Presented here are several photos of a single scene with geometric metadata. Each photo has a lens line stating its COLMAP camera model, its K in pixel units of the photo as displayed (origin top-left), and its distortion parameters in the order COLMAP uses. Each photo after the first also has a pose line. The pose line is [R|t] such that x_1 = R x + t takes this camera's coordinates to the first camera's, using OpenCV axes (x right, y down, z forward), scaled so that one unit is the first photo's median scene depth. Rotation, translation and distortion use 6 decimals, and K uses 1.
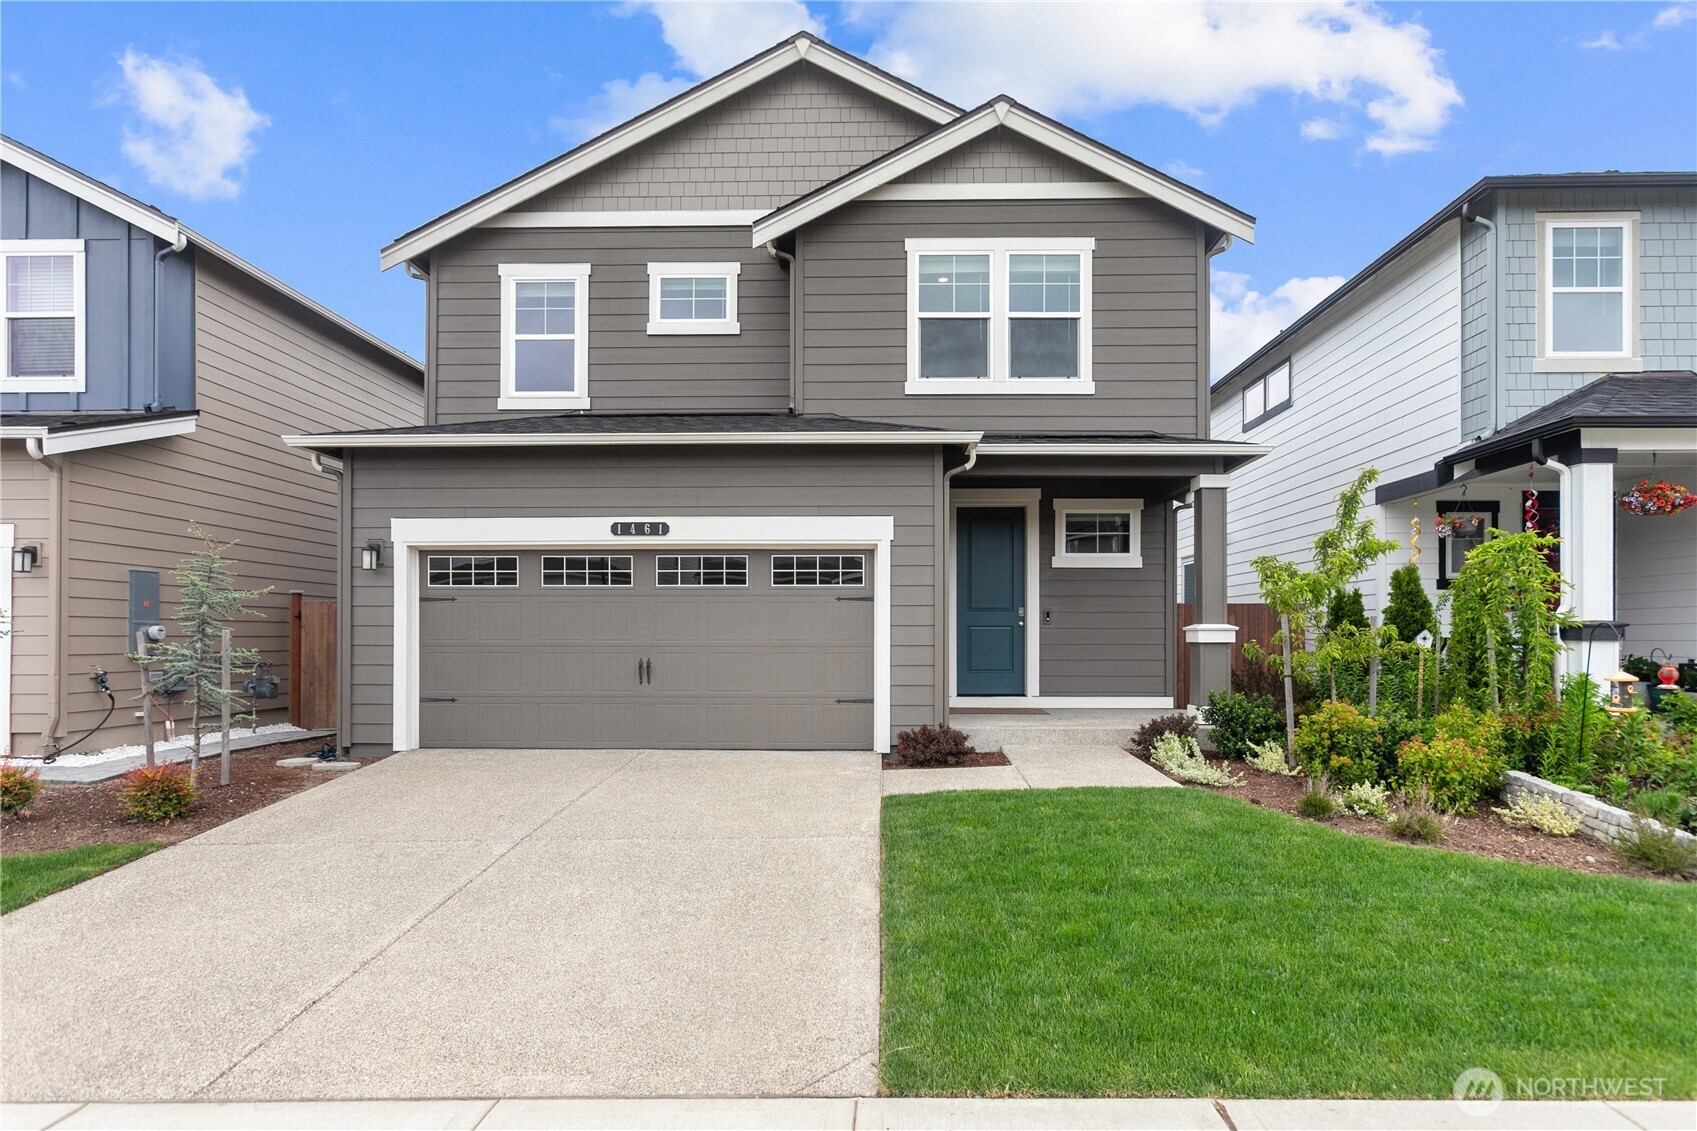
lens RADIAL K [[973.6, 0, 852.8], [0, 973.6, 633.9], [0, 0, 1]] dist [-0.001713, -0.000390]
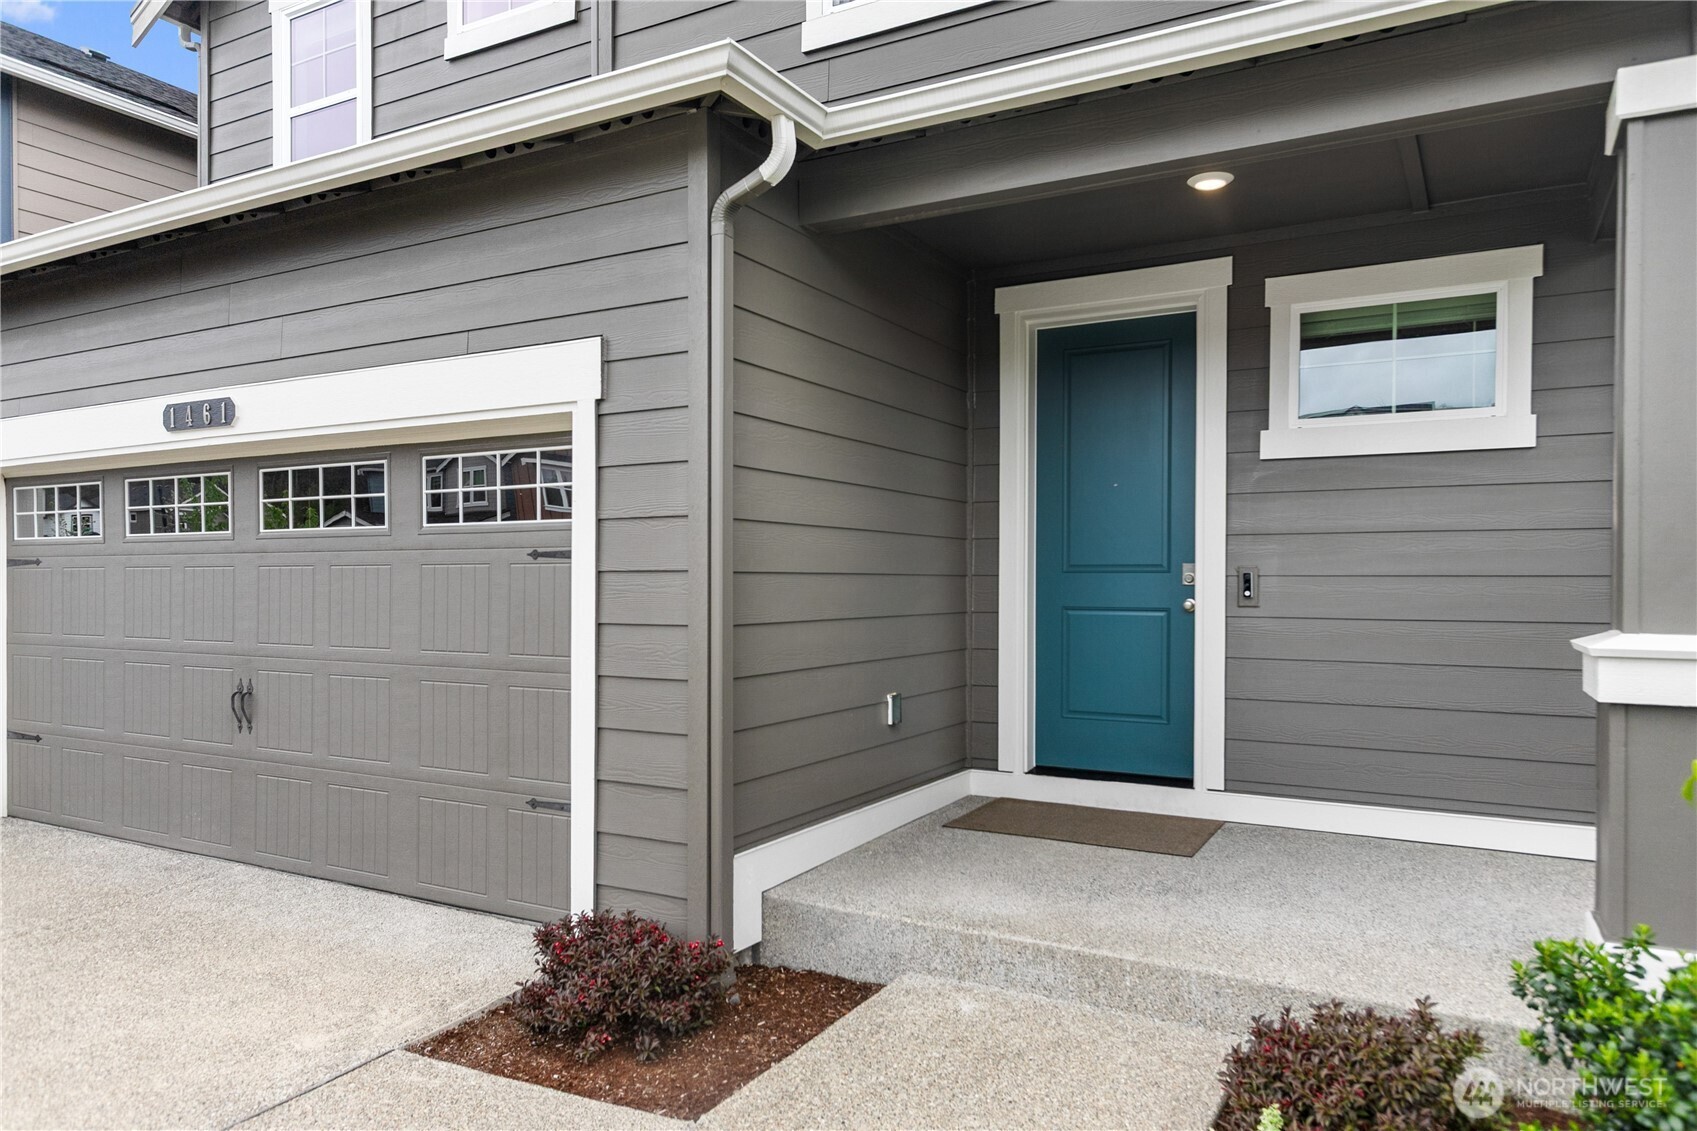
lens RADIAL K [[1119.5, 0, 847.6], [0, 1119.5, 588.8], [0, 0, 1]] dist [0.023370, 0.000647]
pose [[0.884100, 0.003745, -0.467283, 0.322455], [0.000993, 0.999951, 0.009893, -0.026058], [0.467297, -0.009211, 0.884052, 0.639596]]
